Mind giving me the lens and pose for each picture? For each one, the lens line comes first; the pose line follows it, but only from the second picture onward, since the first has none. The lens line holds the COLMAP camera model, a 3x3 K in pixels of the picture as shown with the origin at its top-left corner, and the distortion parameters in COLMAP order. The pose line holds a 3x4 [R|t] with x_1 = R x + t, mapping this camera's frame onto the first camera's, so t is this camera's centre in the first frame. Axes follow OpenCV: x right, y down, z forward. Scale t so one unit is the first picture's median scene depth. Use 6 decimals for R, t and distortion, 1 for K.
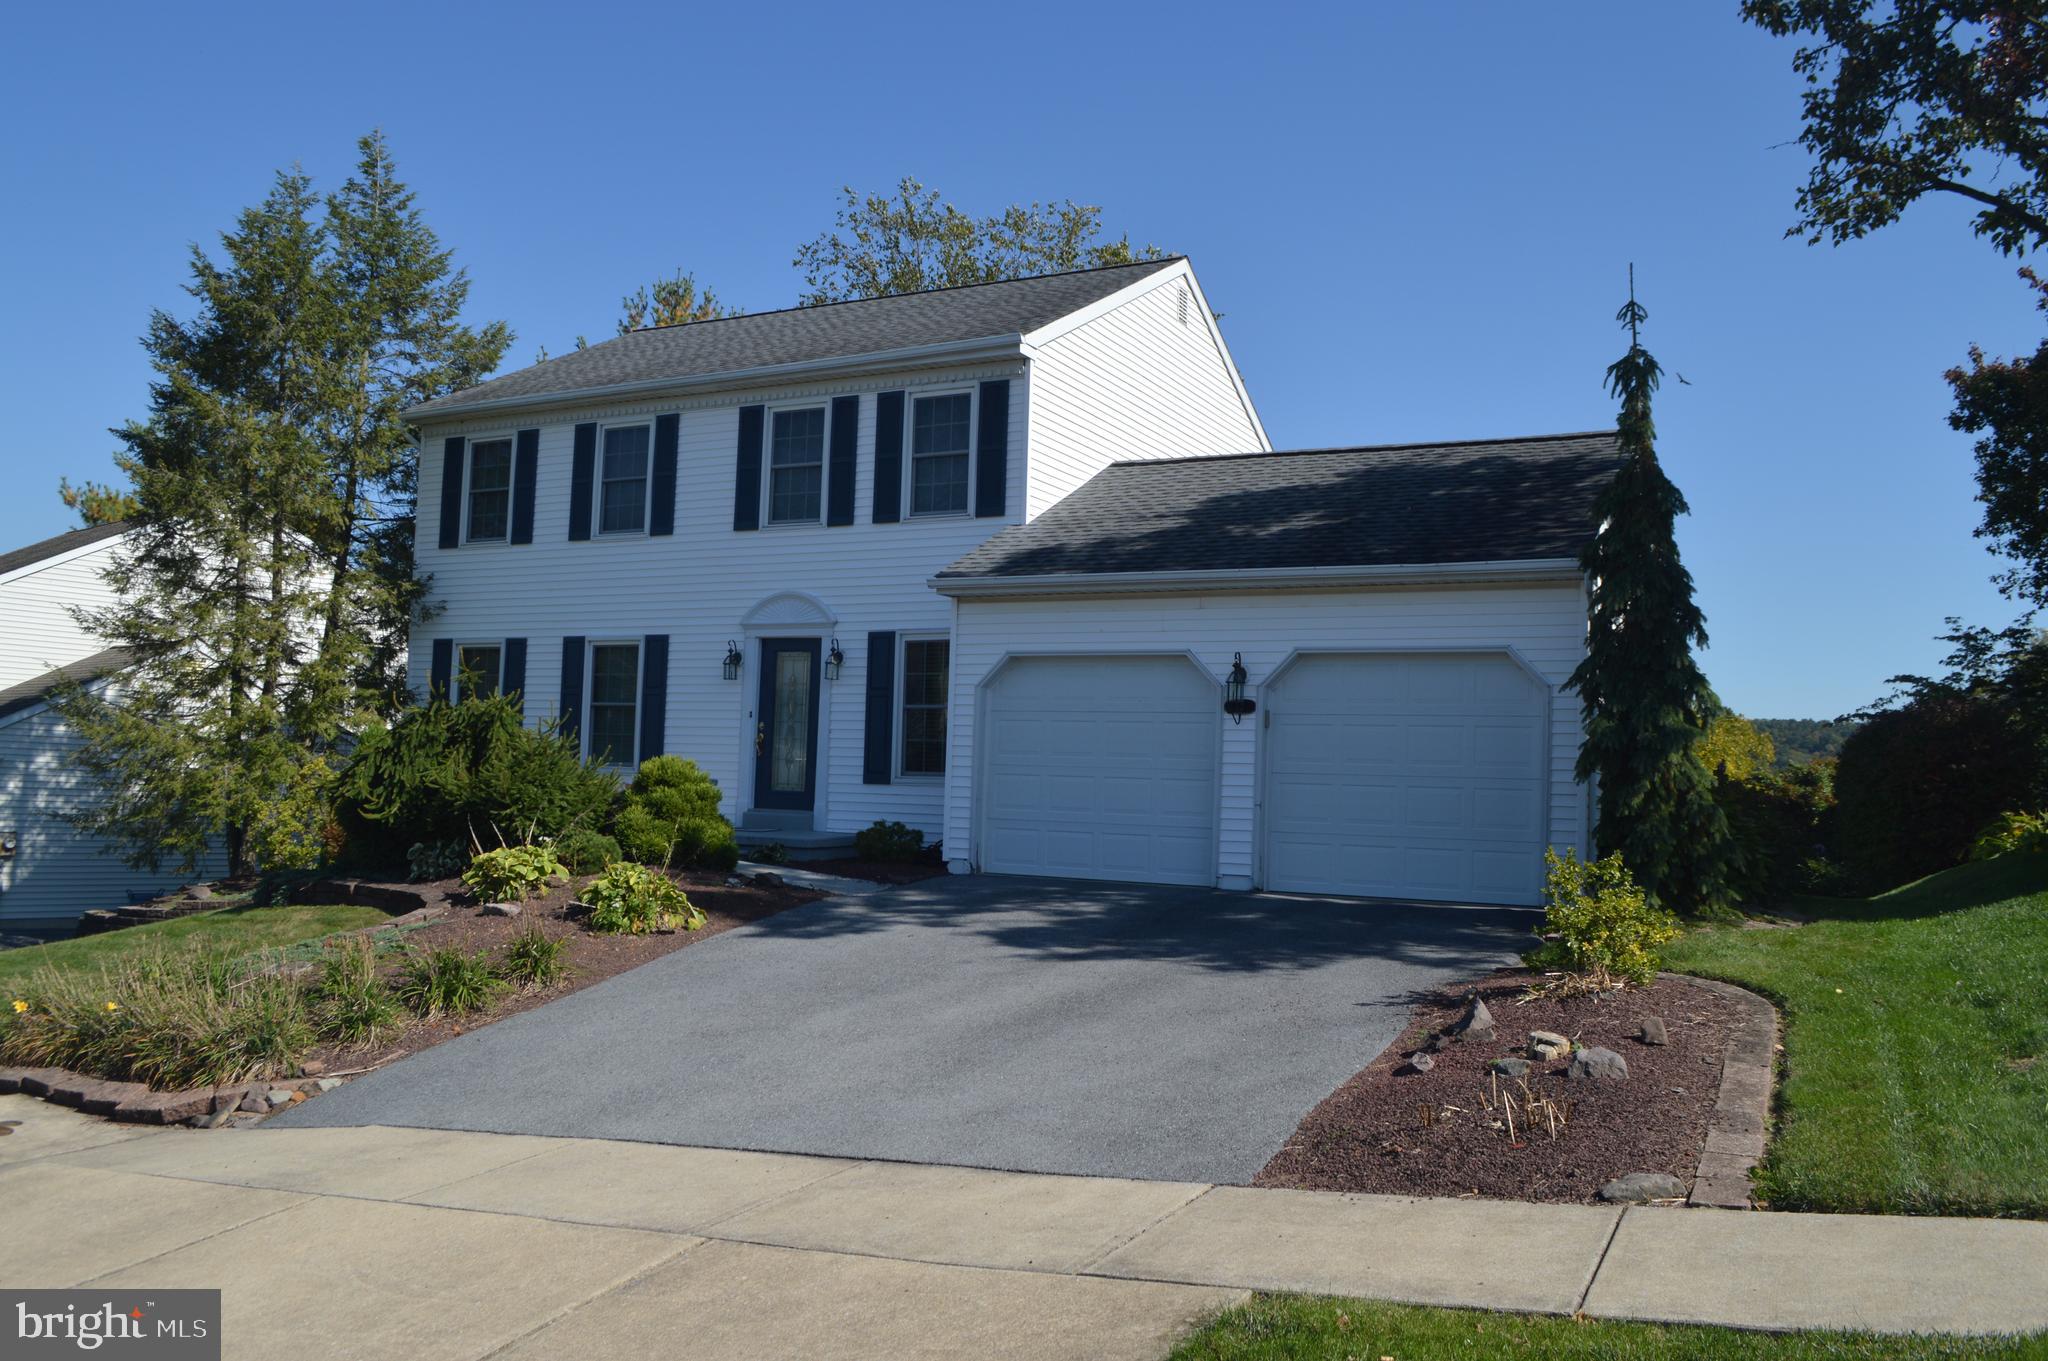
lens RADIAL K [[1624.8, 0, 1023.8], [0, 1624.8, 683.7], [0, 0, 1]] dist [-0.060568, 0.018815]
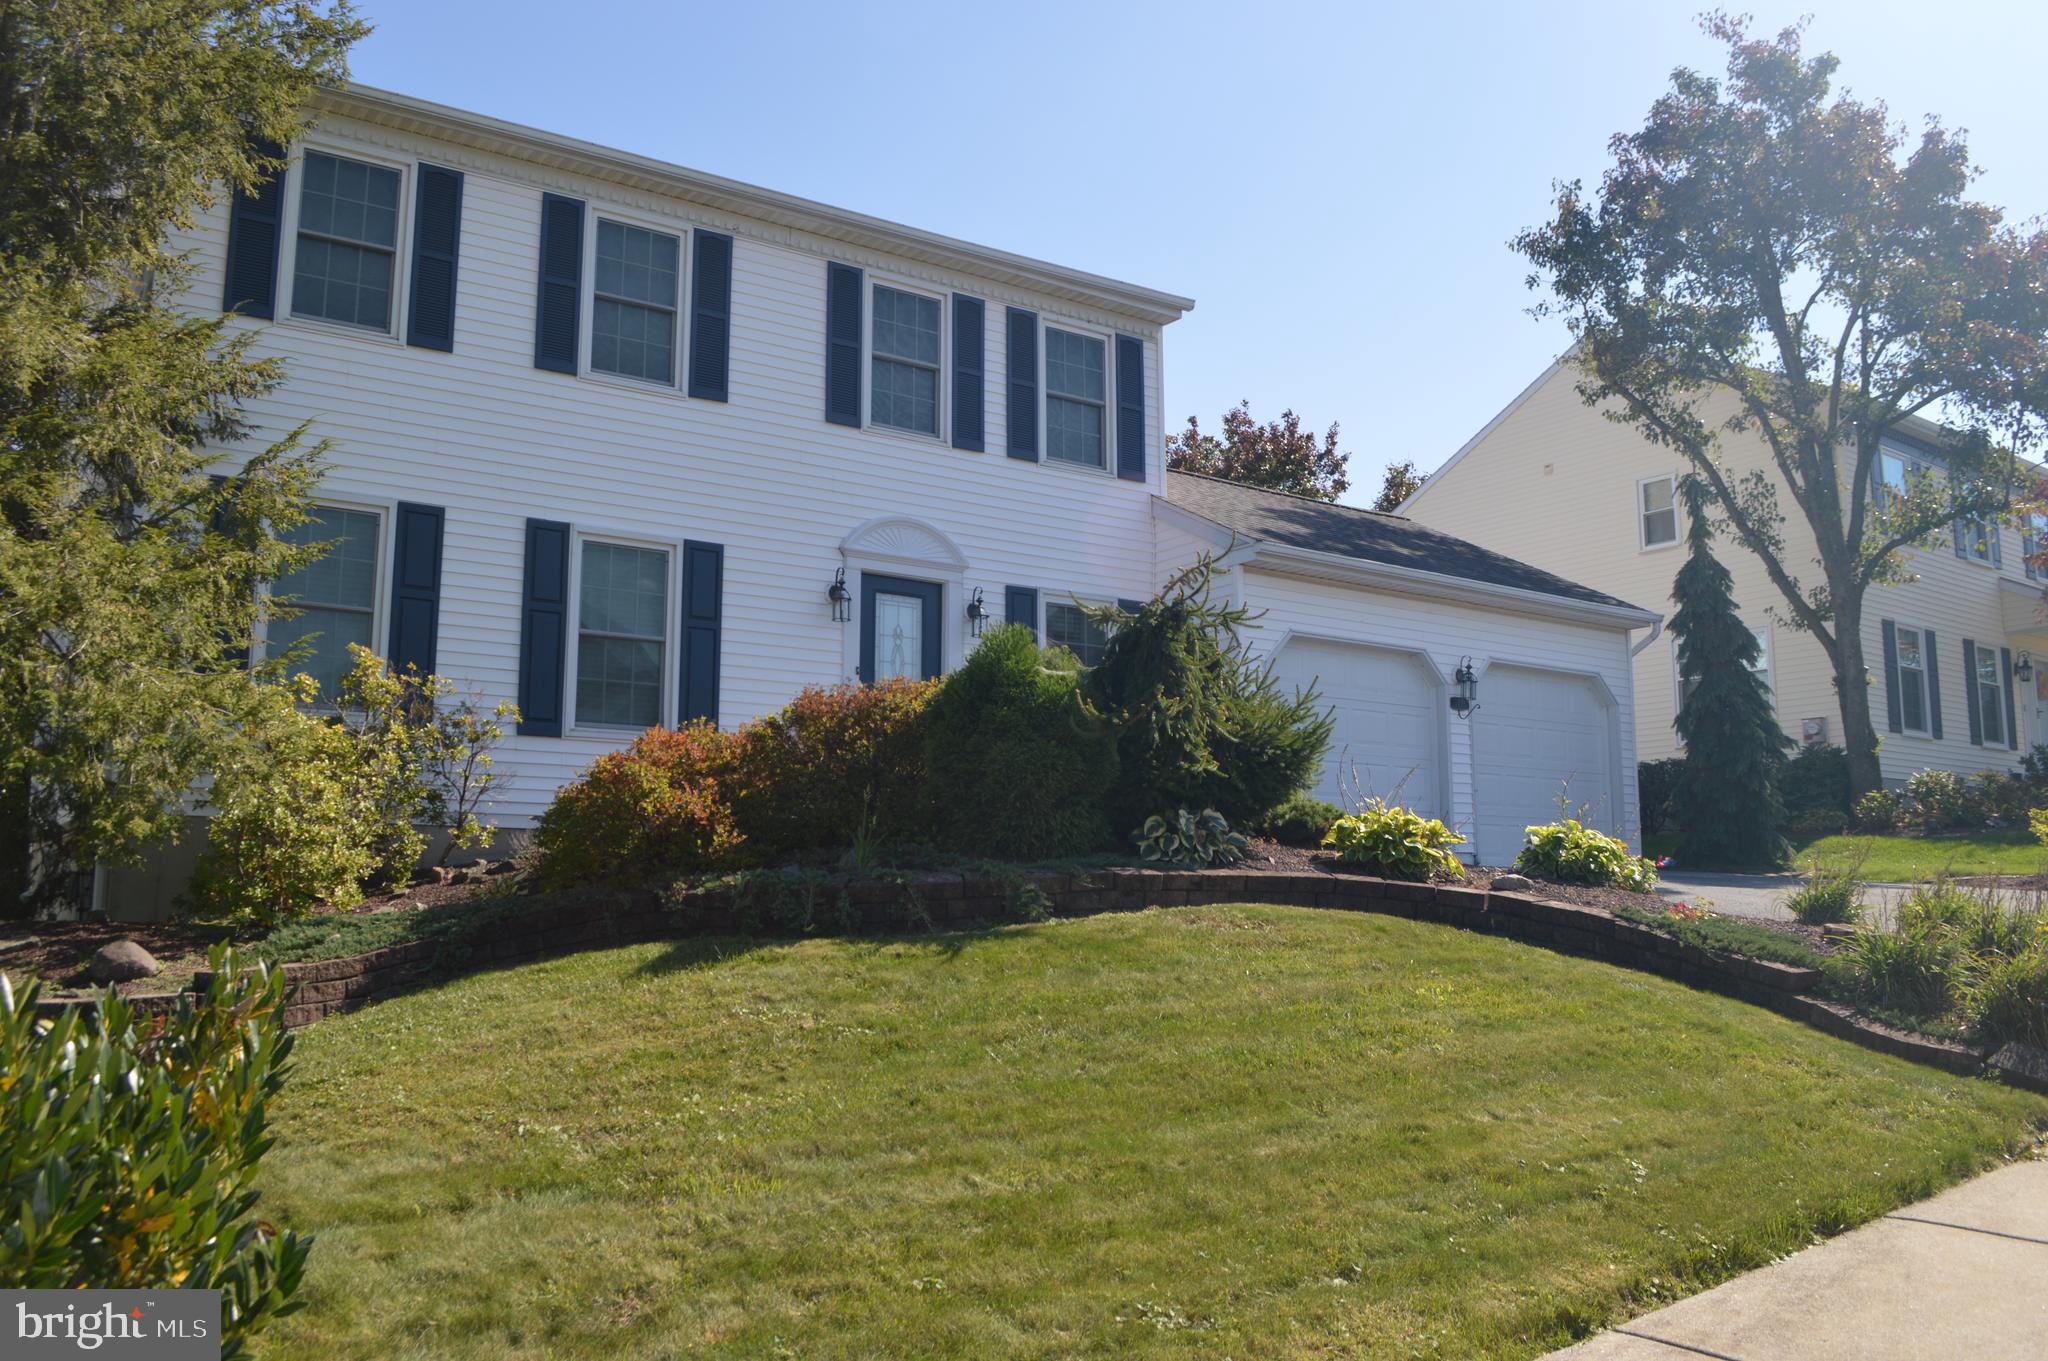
lens RADIAL K [[1624.8, 0, 1023.7], [0, 1624.8, 673.8], [0, 0, 1]] dist [-0.060568, 0.018815]
pose [[0.455959, 0.082831, 0.886138, -0.800228], [-0.053562, 0.996409, -0.065578, 0.066362], [-0.888388, -0.017562, 0.458758, 0.583323]]
